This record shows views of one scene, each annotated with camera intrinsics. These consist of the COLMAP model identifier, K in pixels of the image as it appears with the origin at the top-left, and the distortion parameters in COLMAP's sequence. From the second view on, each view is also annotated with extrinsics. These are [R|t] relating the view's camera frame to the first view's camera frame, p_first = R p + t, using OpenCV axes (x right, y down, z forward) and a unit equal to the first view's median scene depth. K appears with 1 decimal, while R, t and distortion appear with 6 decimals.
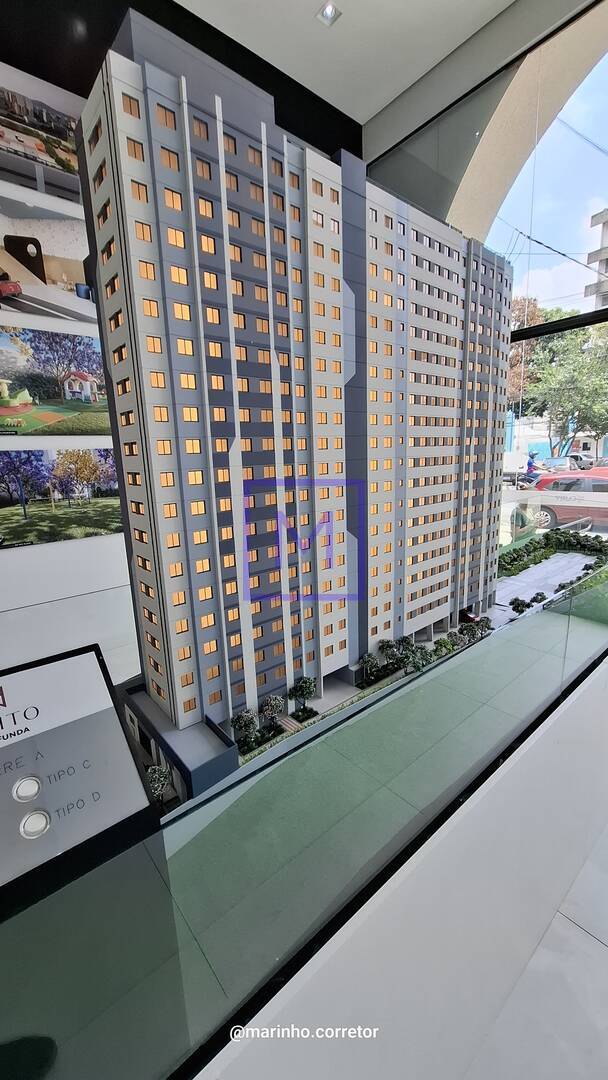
lens RADIAL K [[426.7, 0, 303.8], [0, 426.7, 544.6], [0, 0, 1]] dist [-0.003513, 0.000781]
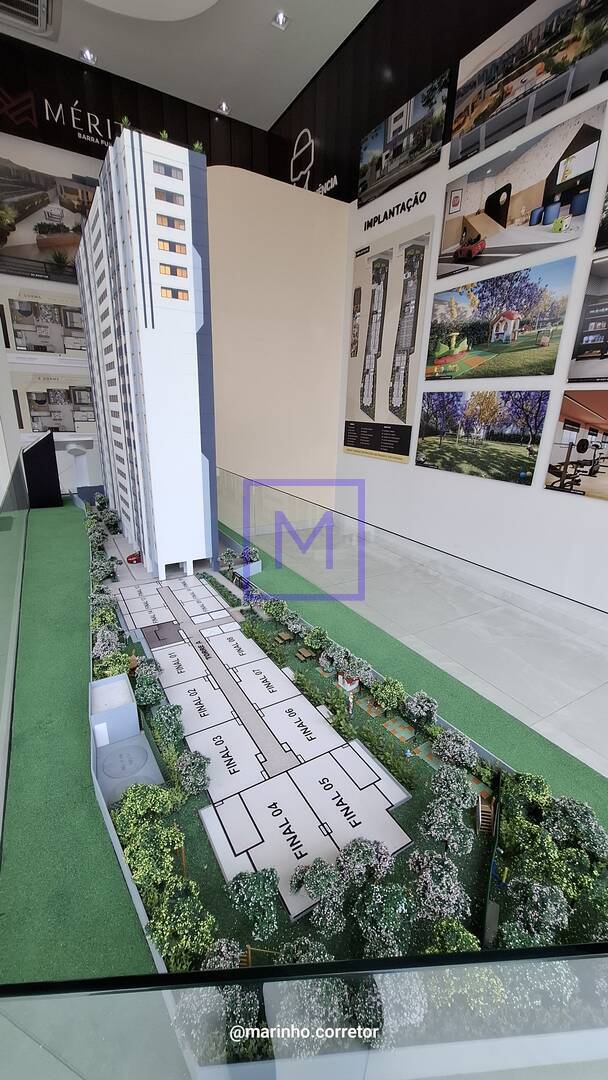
lens RADIAL K [[426.7, 0, 303.8], [0, 426.7, 544.6], [0, 0, 1]] dist [-0.003513, 0.000781]
pose [[-0.165374, 0.336389, -0.927089, 0.678564], [-0.224735, 0.902447, 0.367536, -0.173386], [0.960284, 0.269130, -0.073643, 0.773468]]
